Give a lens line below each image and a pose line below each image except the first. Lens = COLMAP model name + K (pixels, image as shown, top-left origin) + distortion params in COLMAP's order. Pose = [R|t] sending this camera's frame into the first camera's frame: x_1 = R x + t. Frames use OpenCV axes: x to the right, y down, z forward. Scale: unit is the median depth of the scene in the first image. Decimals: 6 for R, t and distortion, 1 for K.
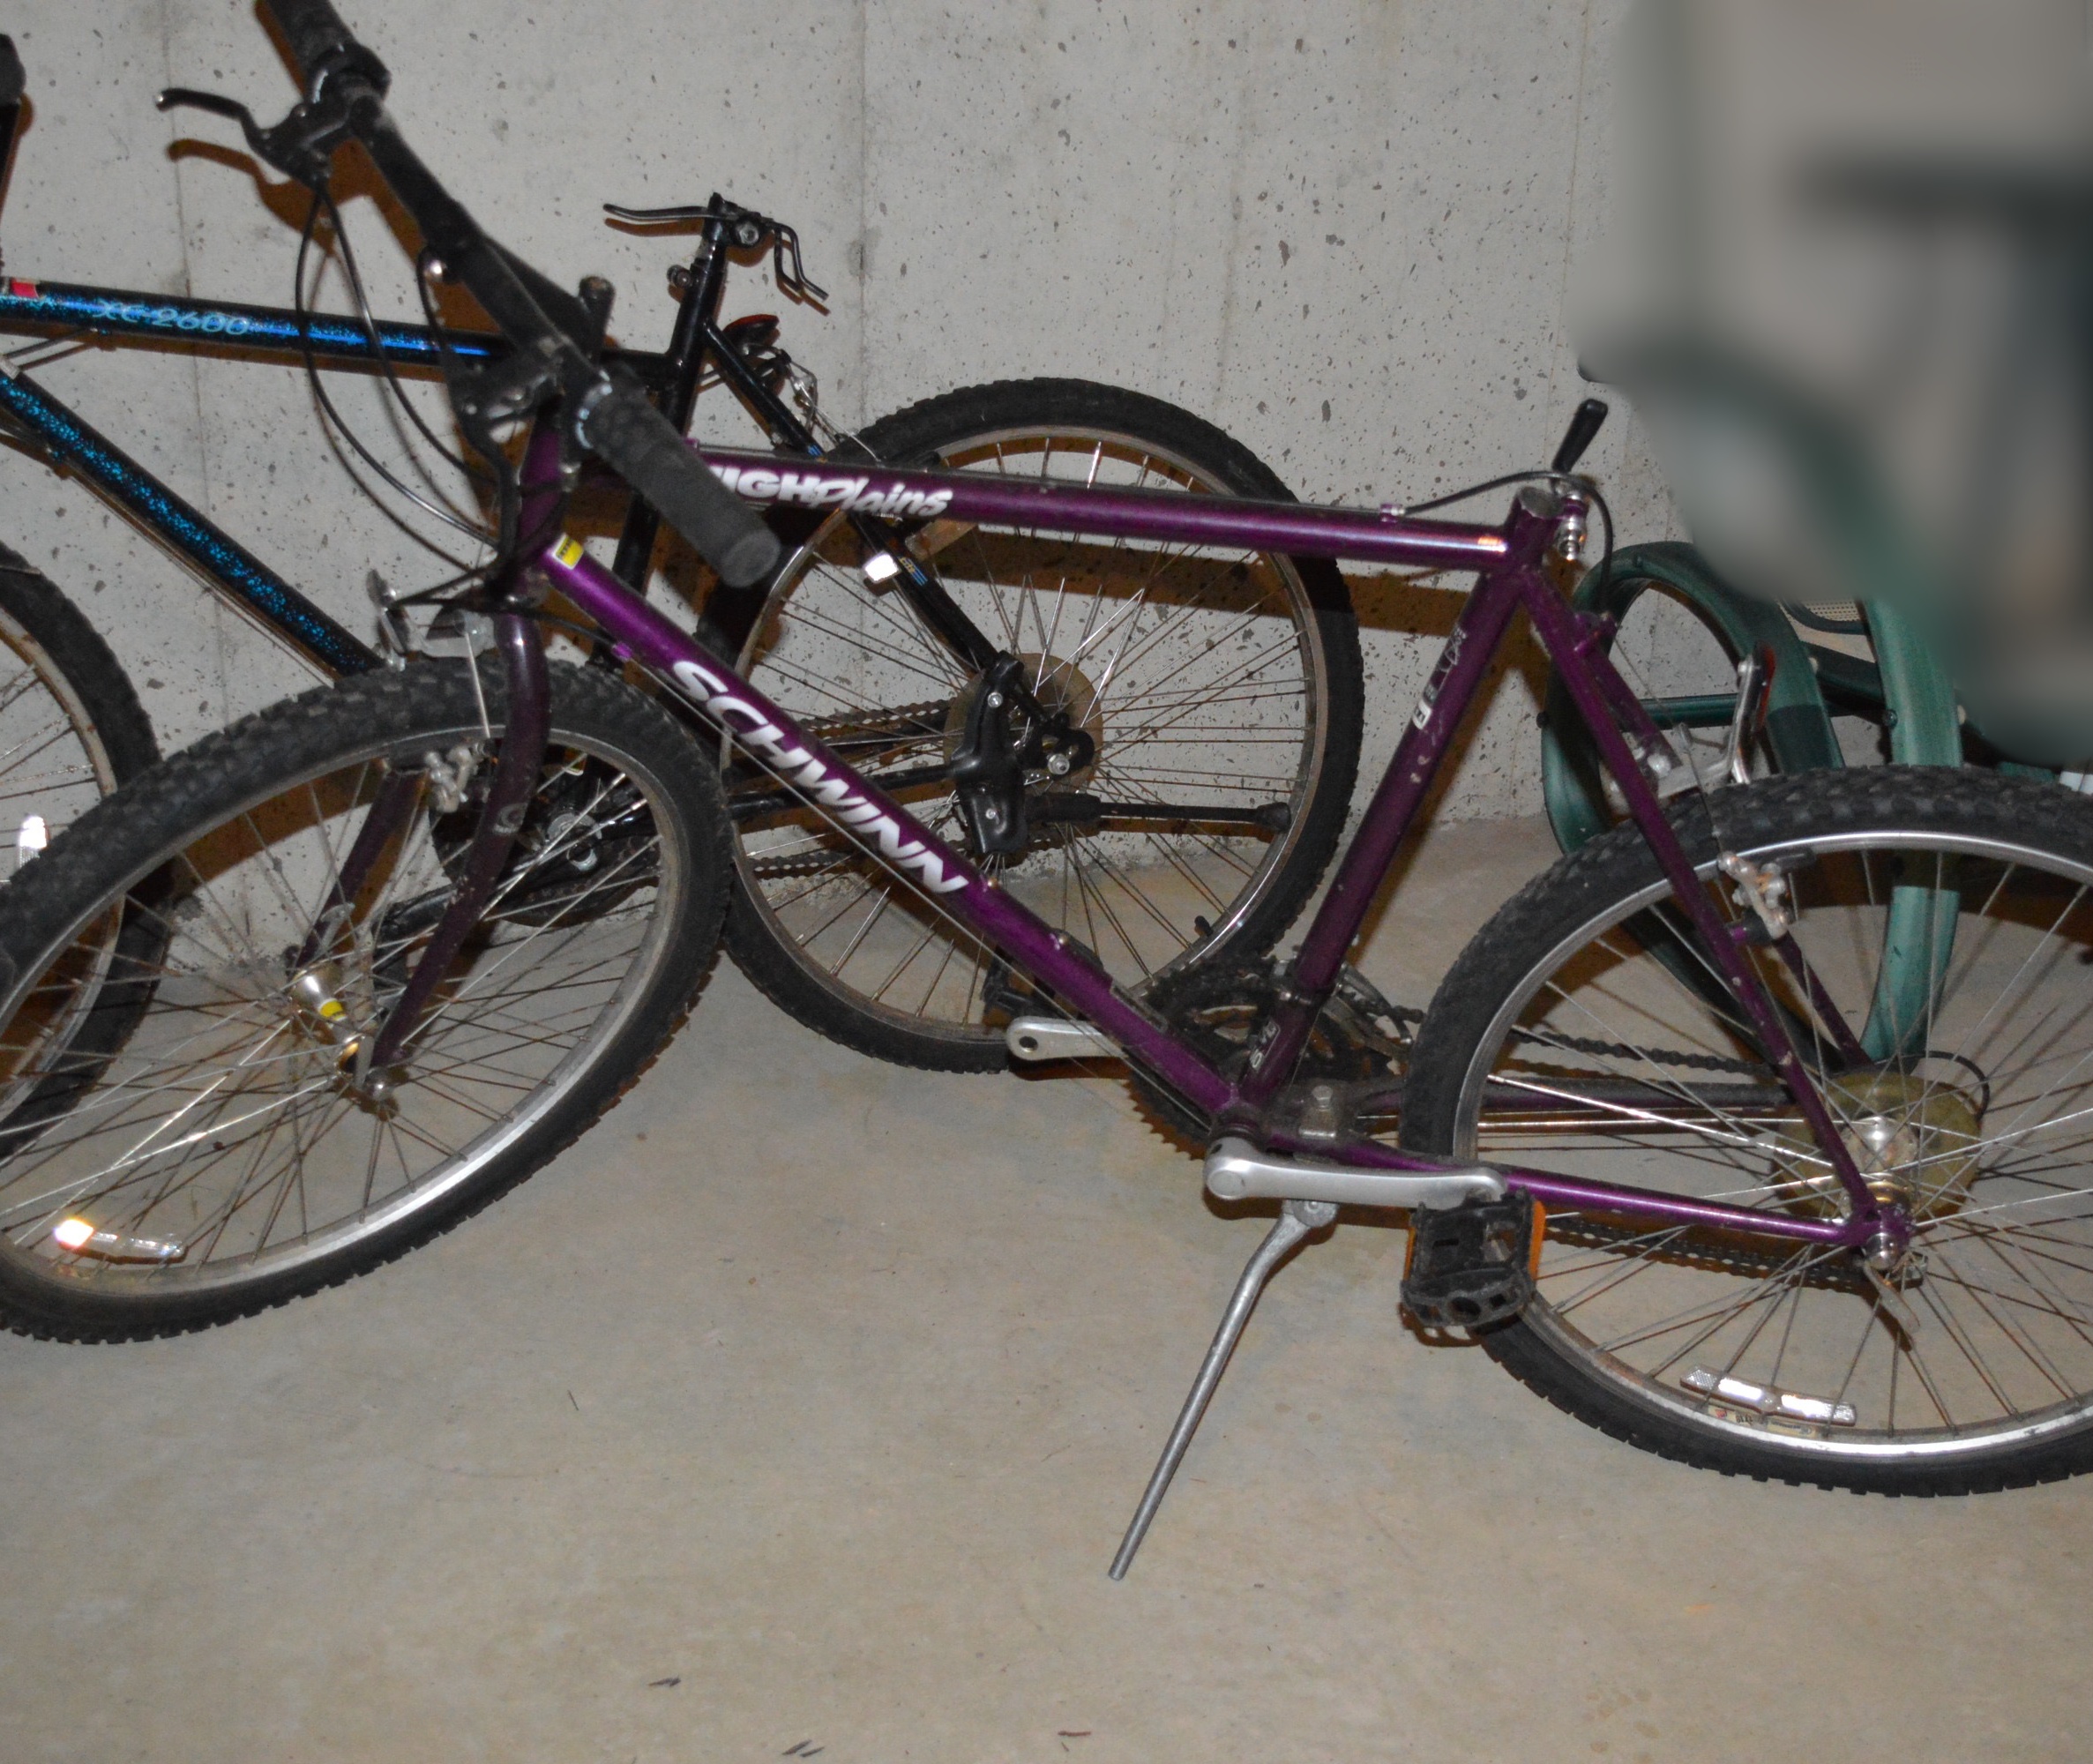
lens RADIAL K [[2955.0, 0, 1057.8], [0, 2955.0, 881.2], [0, 0, 1]] dist [-0.069701, 0.000000]
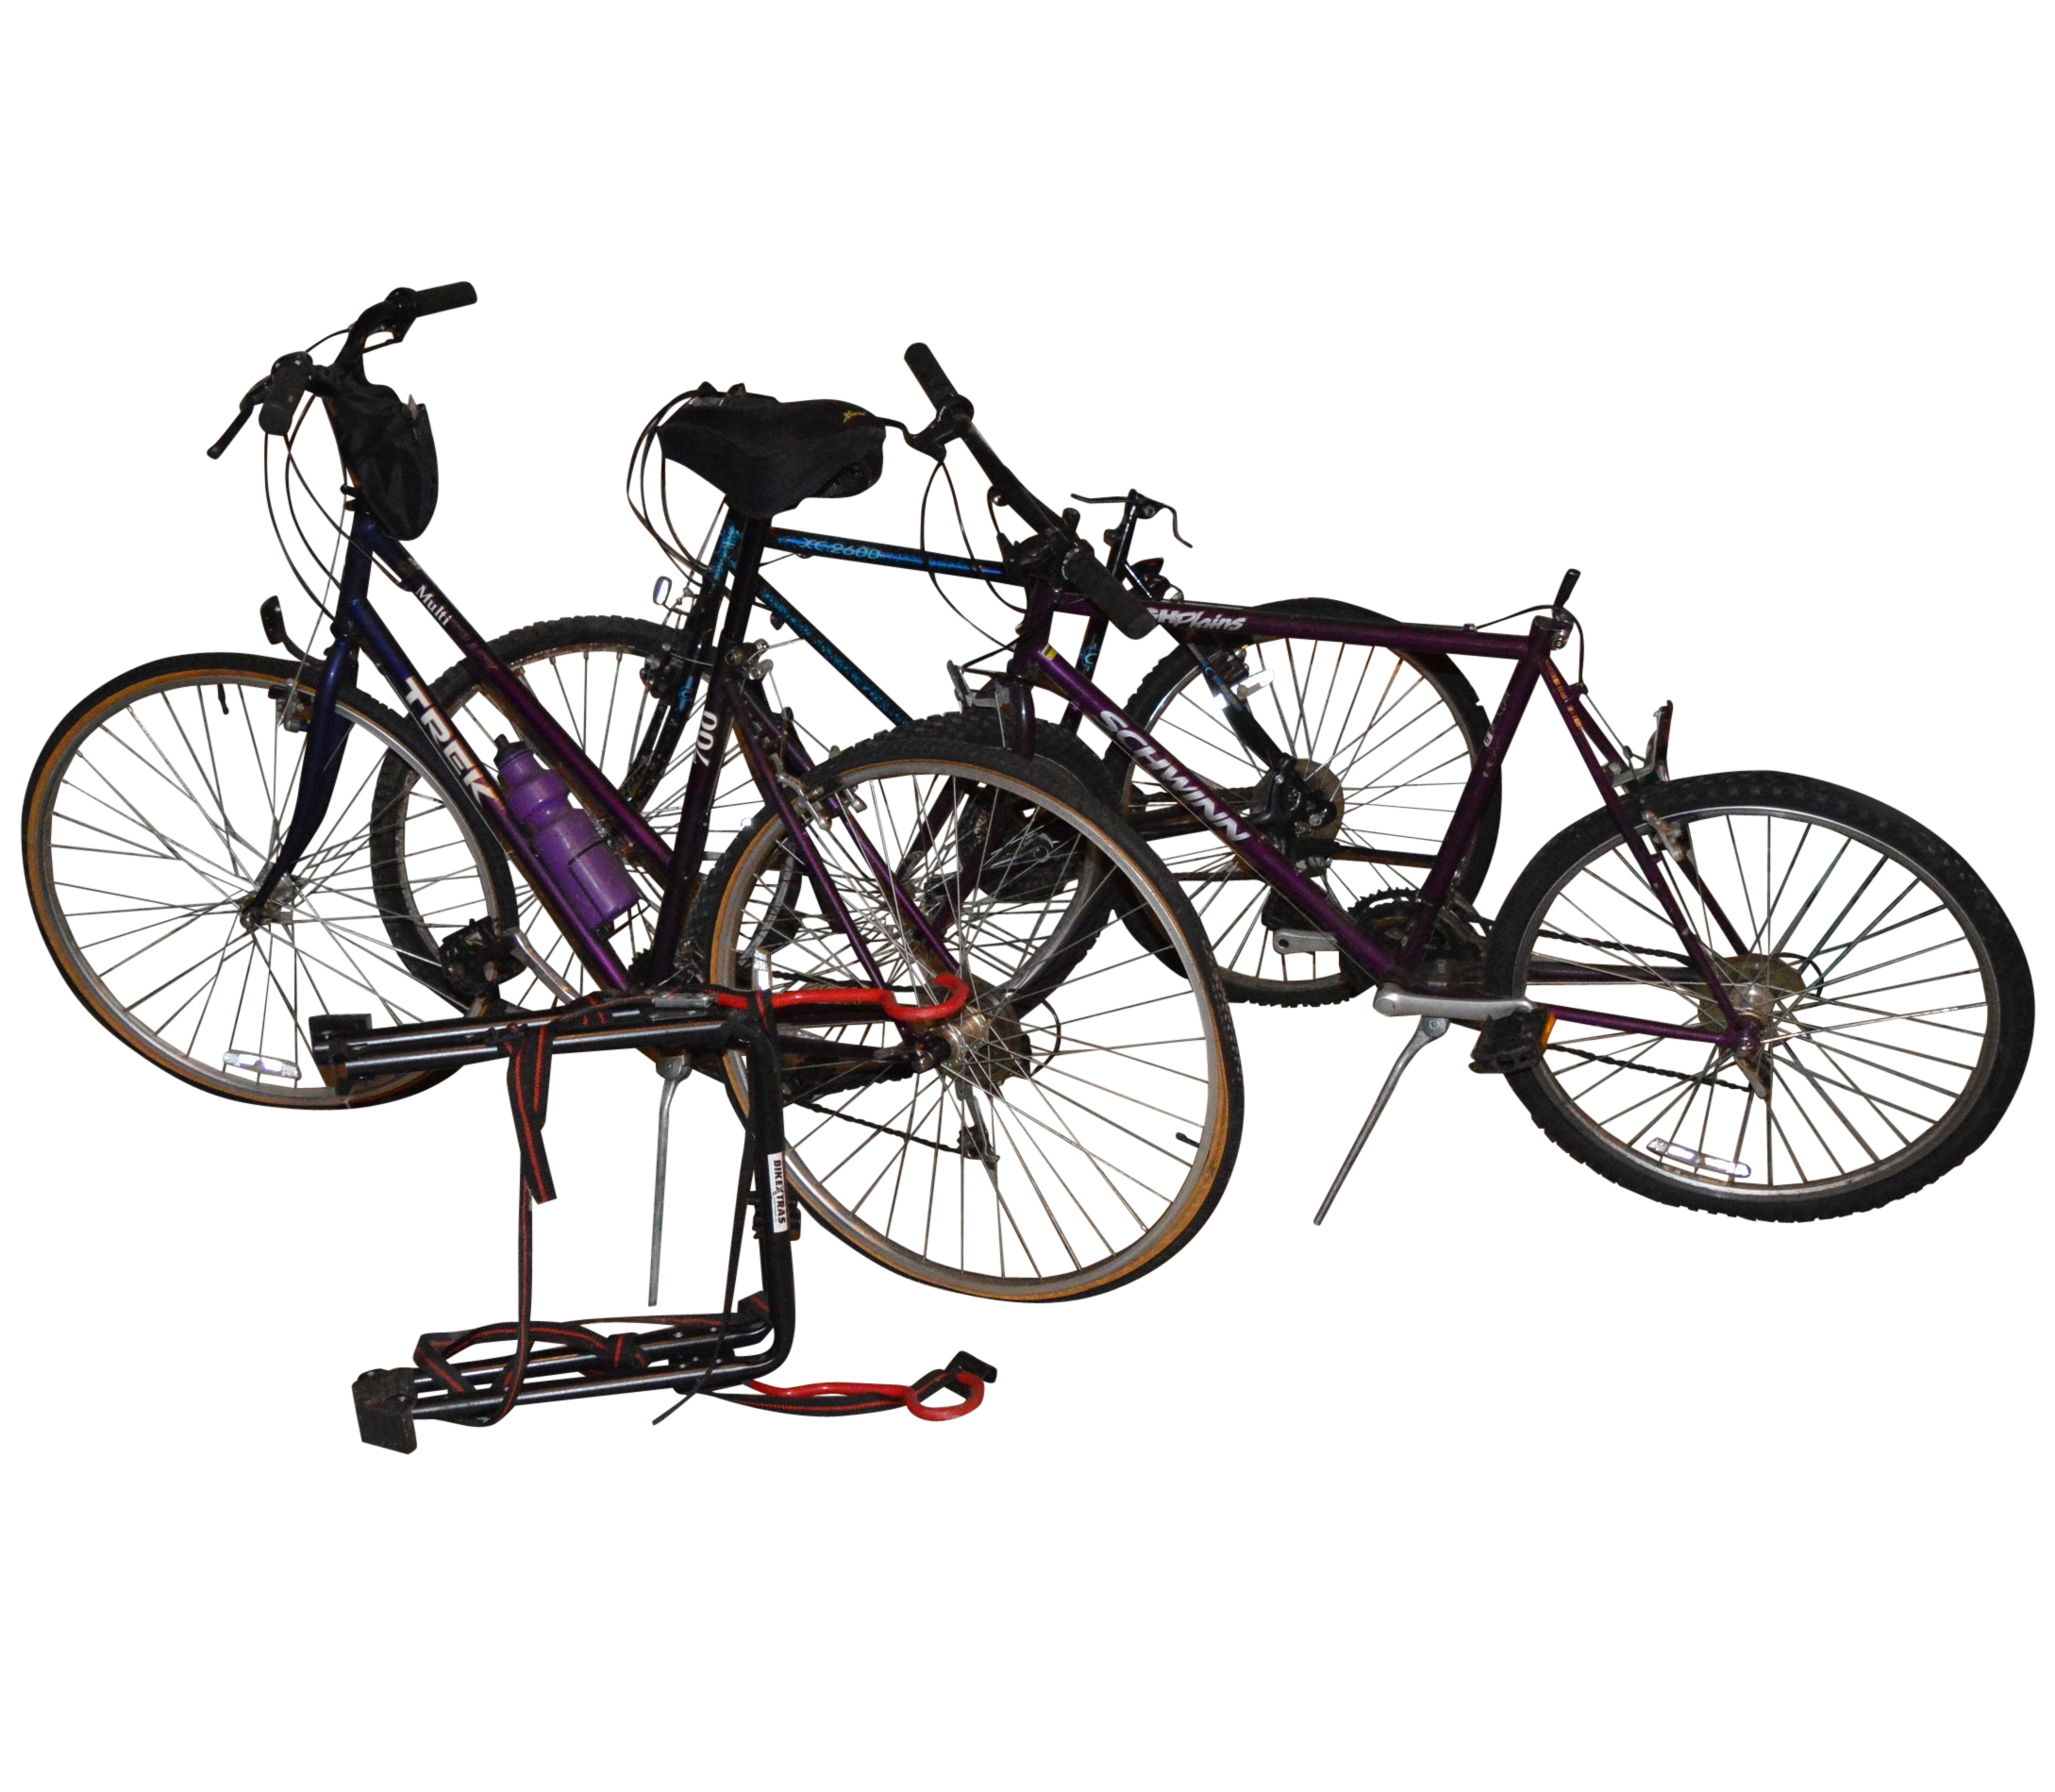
lens RADIAL K [[2314.6, 0, 917.4], [0, 2314.6, 974.2], [0, 0, 1]] dist [-0.068311, 0.000000]
pose [[0.979158, 0.039807, -0.199162, 0.047301], [-0.051571, 0.997196, -0.054232, 0.143734], [0.196445, 0.063373, 0.978465, -0.385904]]
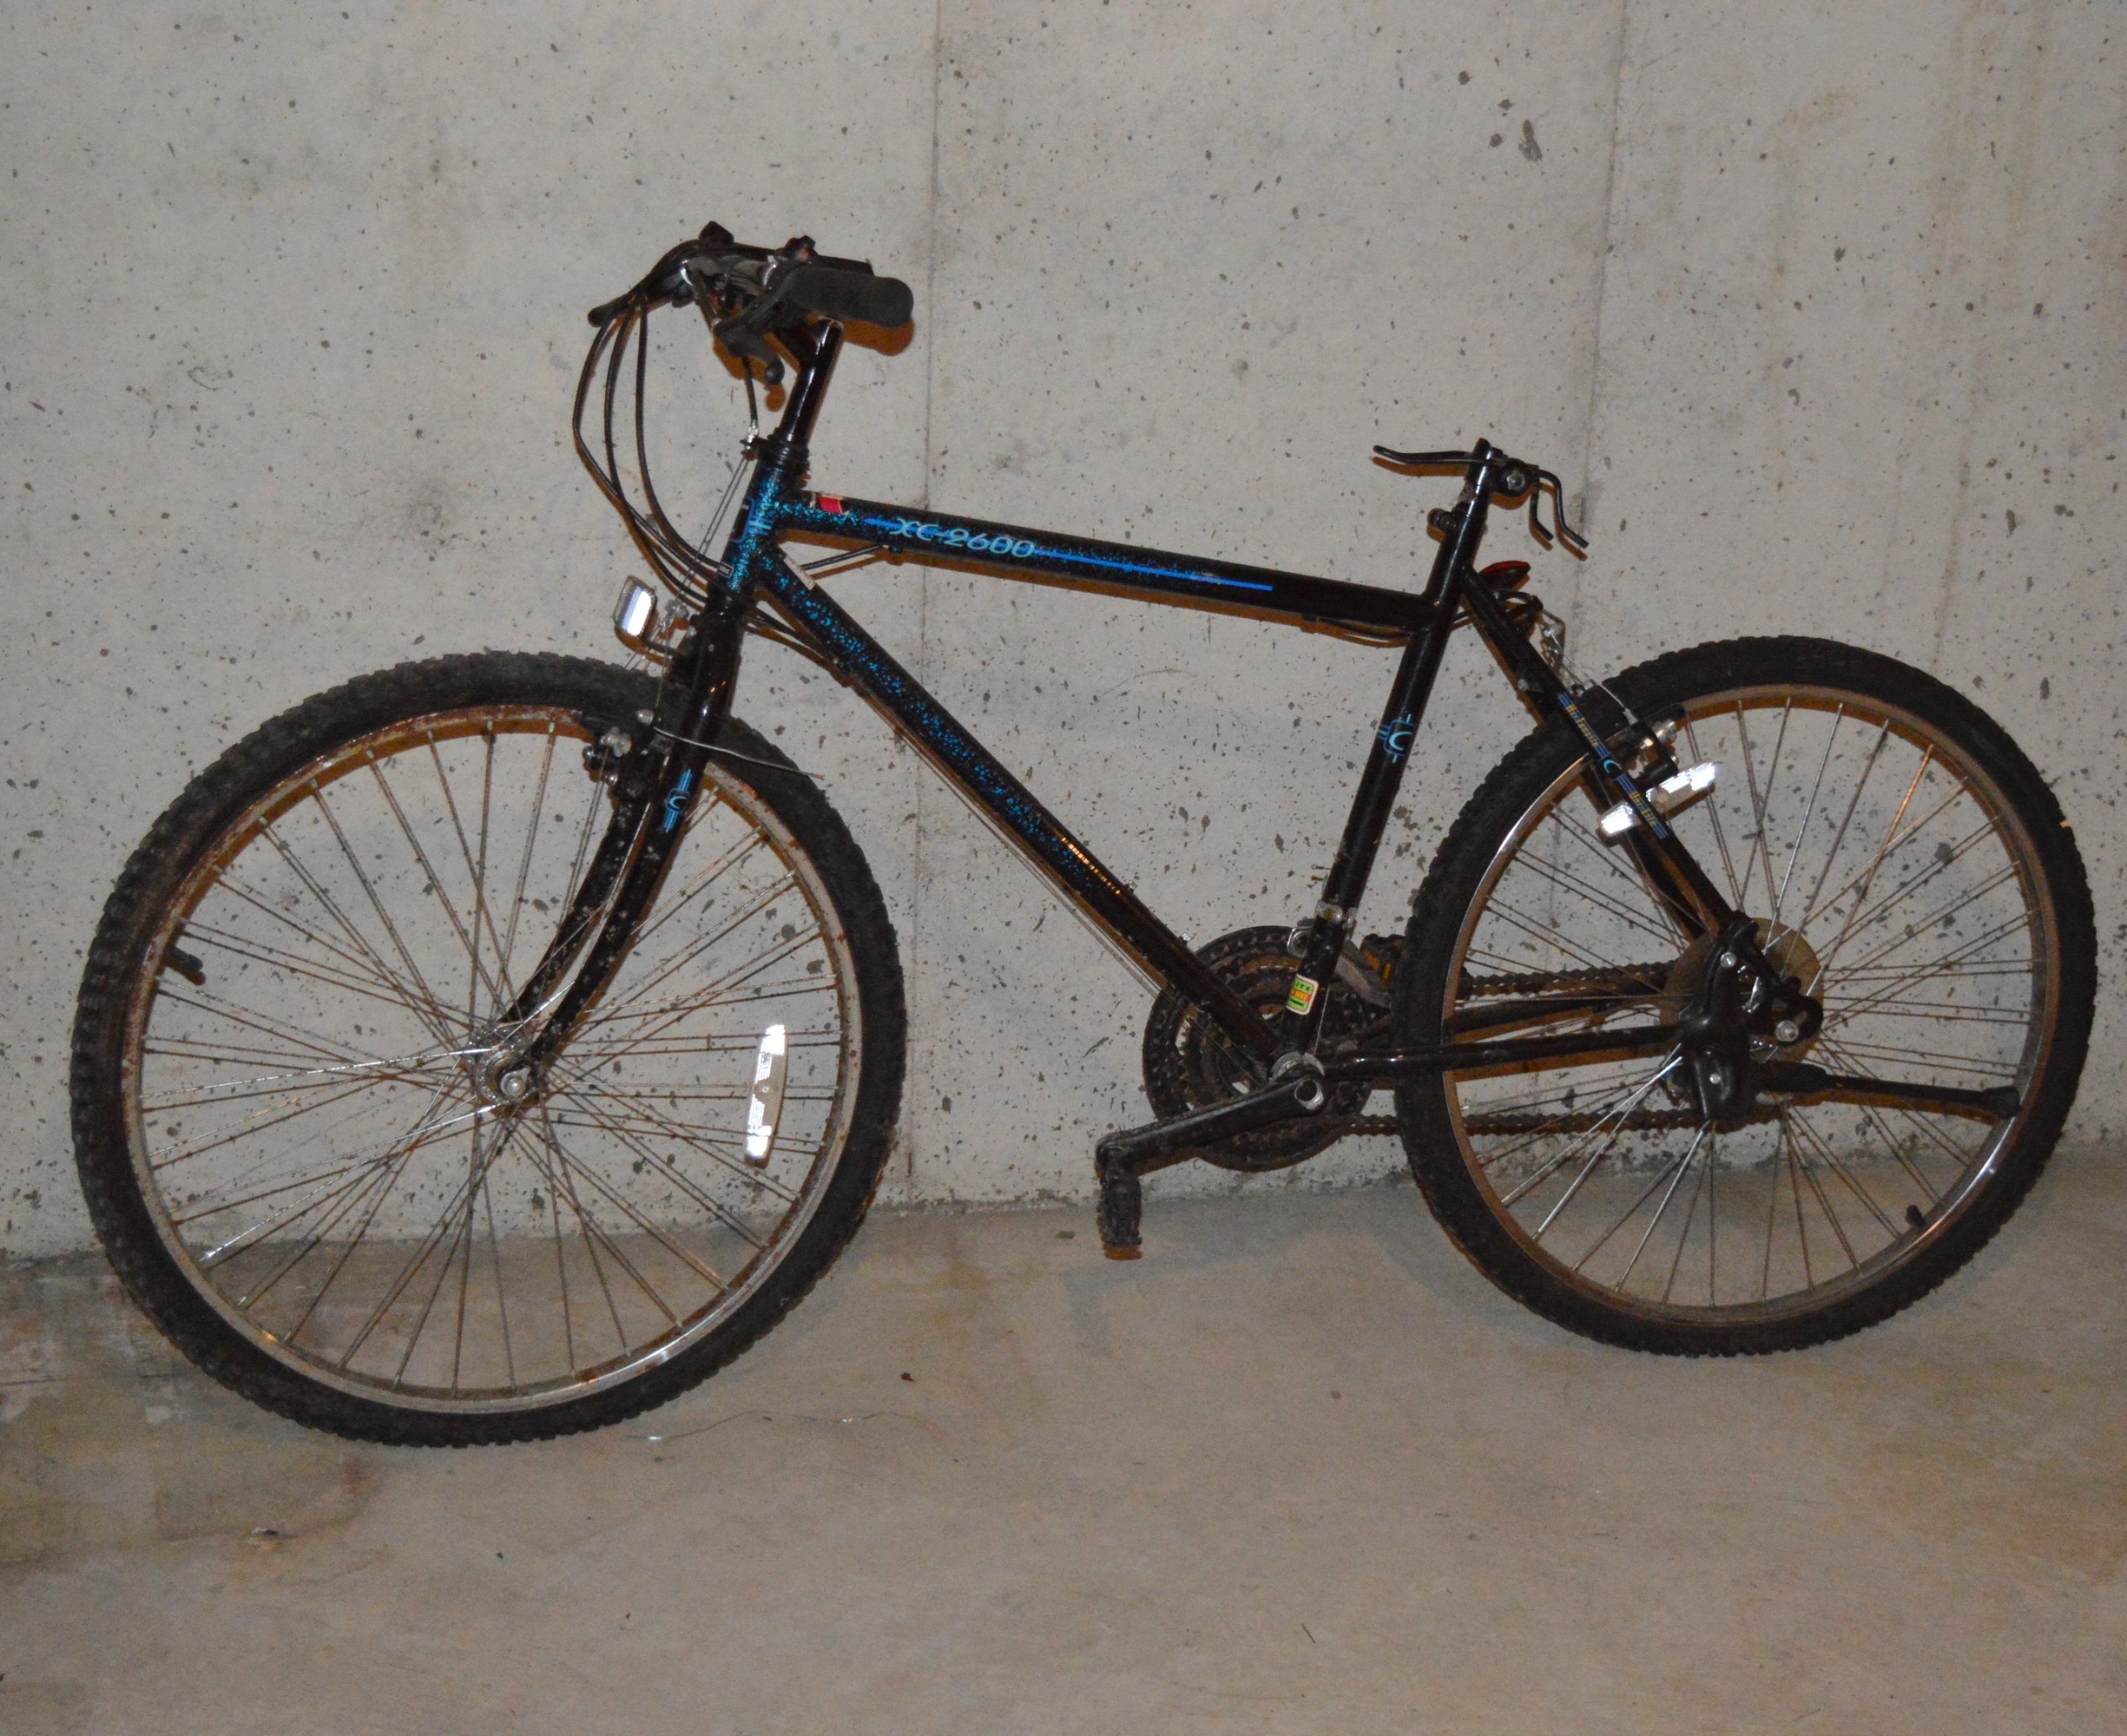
lens RADIAL K [[3569.2, 0, 1081.2], [0, 3569.2, 871.4], [0, 0, 1]] dist [-0.053155, 0.000000]
pose [[0.992620, 0.042955, -0.113404, -0.104842], [-0.055791, 0.992078, -0.112557, 0.055834], [0.107671, 0.118053, 0.987153, -0.193970]]
